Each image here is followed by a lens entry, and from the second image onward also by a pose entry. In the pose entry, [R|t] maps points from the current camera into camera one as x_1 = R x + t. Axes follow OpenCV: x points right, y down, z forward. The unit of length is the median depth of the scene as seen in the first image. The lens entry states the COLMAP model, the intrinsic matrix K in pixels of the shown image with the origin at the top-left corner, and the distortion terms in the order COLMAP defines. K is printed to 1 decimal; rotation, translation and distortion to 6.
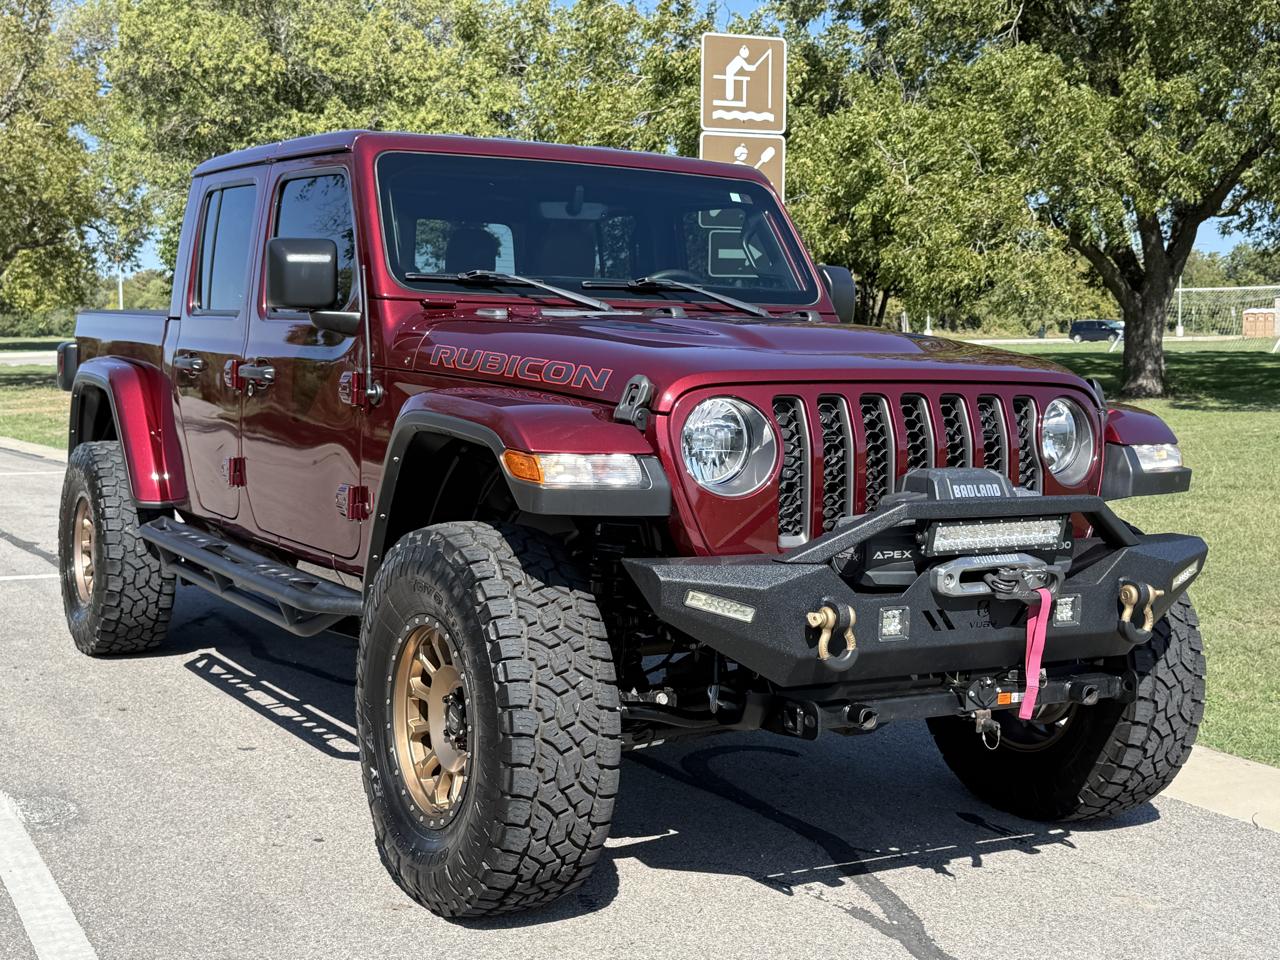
lens RADIAL K [[1739.4, 0, 637.9], [0, 1739.4, 483.4], [0, 0, 1]] dist [0.125294, 0.000000]
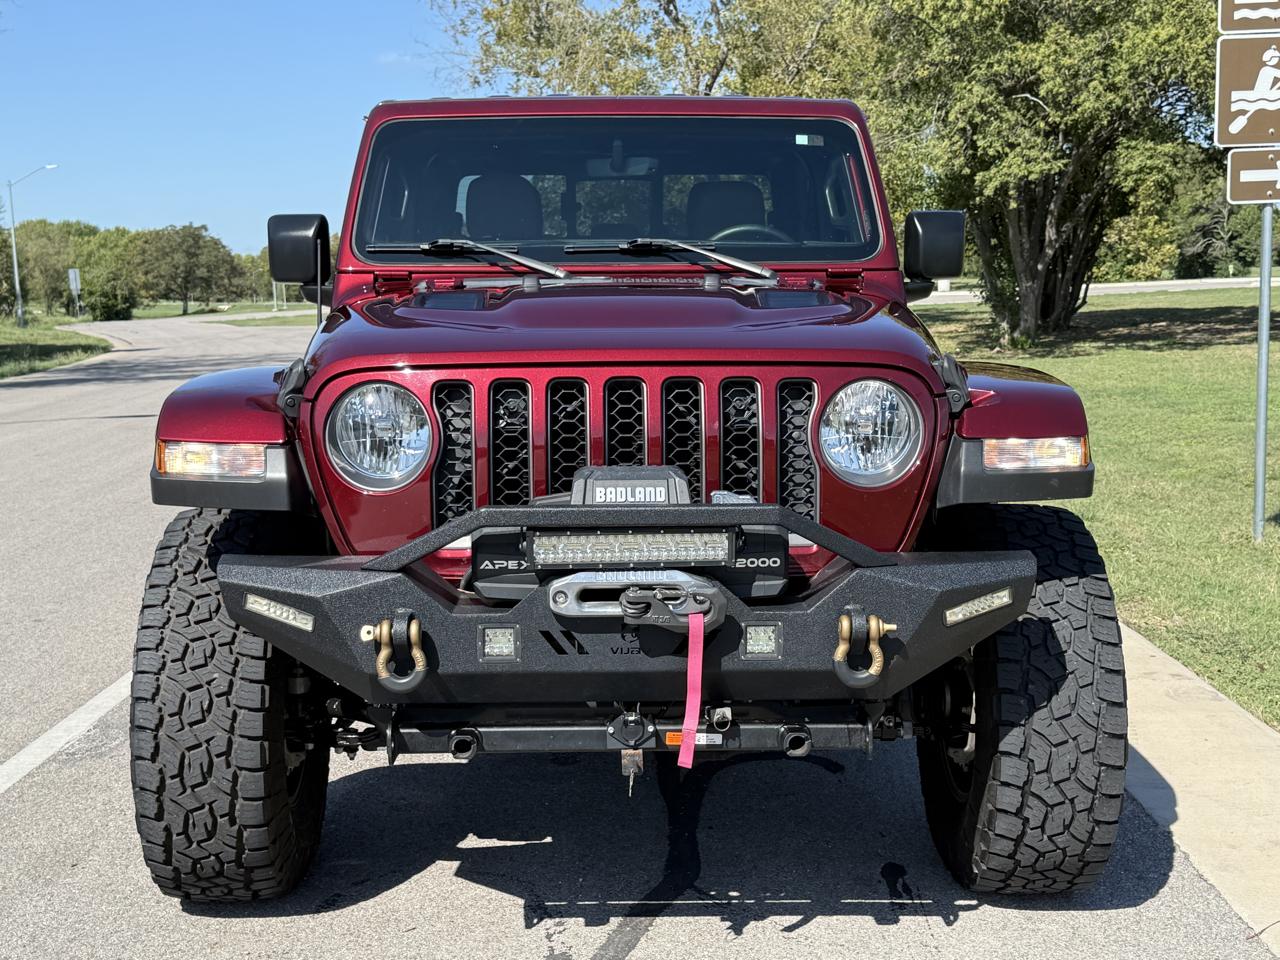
lens RADIAL K [[1739.4, 0, 616.4], [0, 1739.4, 486.7], [0, 0, 1]] dist [0.125294, 0.000000]
pose [[0.873632, 0.035703, -0.485275, 0.546995], [-0.017334, 0.998955, 0.042288, -0.032338], [0.486278, -0.028532, 0.873338, 0.231437]]
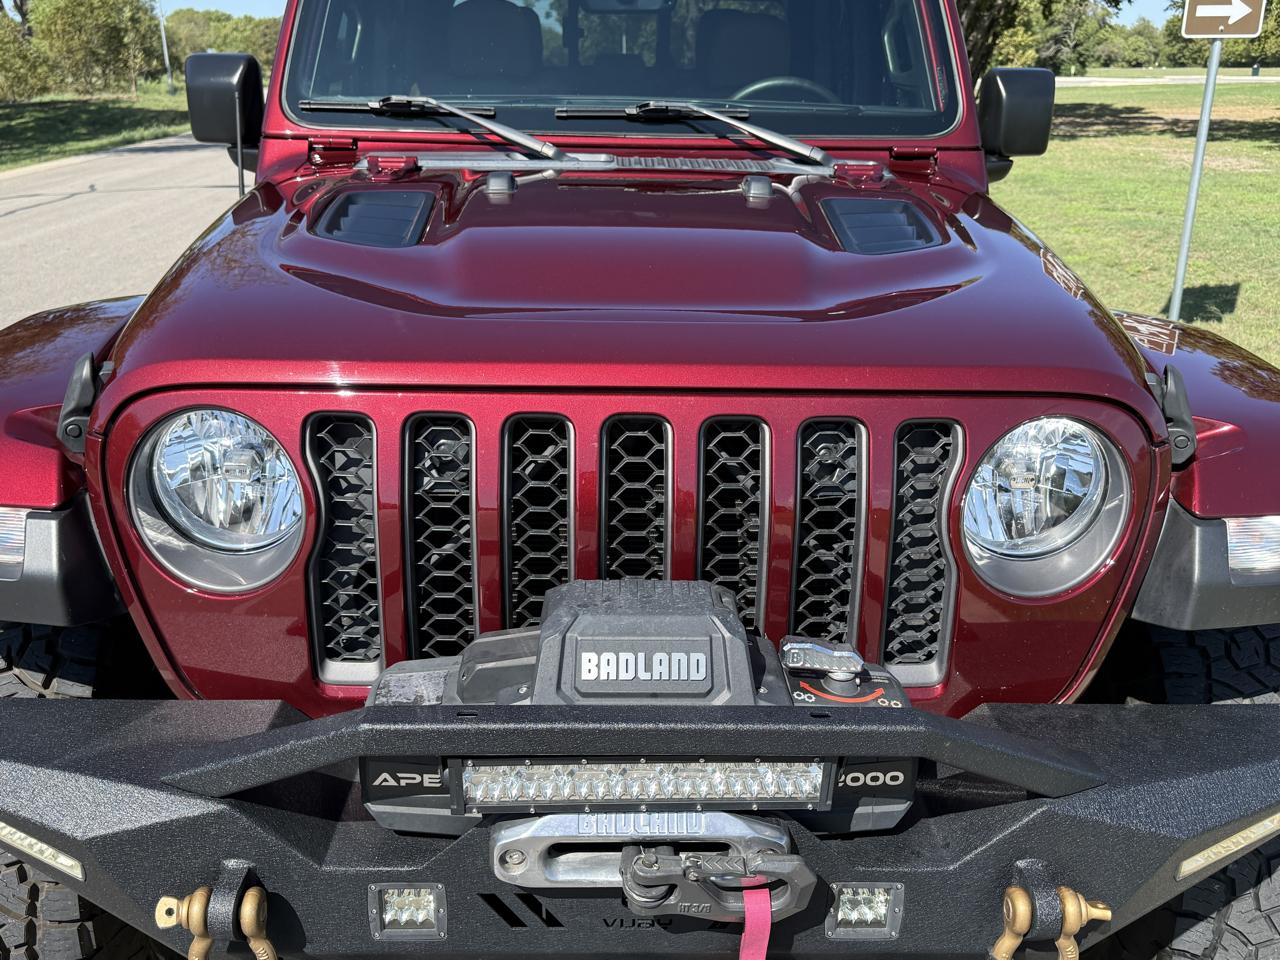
lens RADIAL K [[1212.6, 0, 629.8], [0, 1212.6, 485.4], [0, 0, 1]] dist [0.018527, 0.000000]
pose [[0.878469, 0.154866, -0.452006, 0.301323], [-0.038792, 0.966009, 0.255581, -0.115012], [0.476222, -0.206985, 0.854616, 0.664127]]
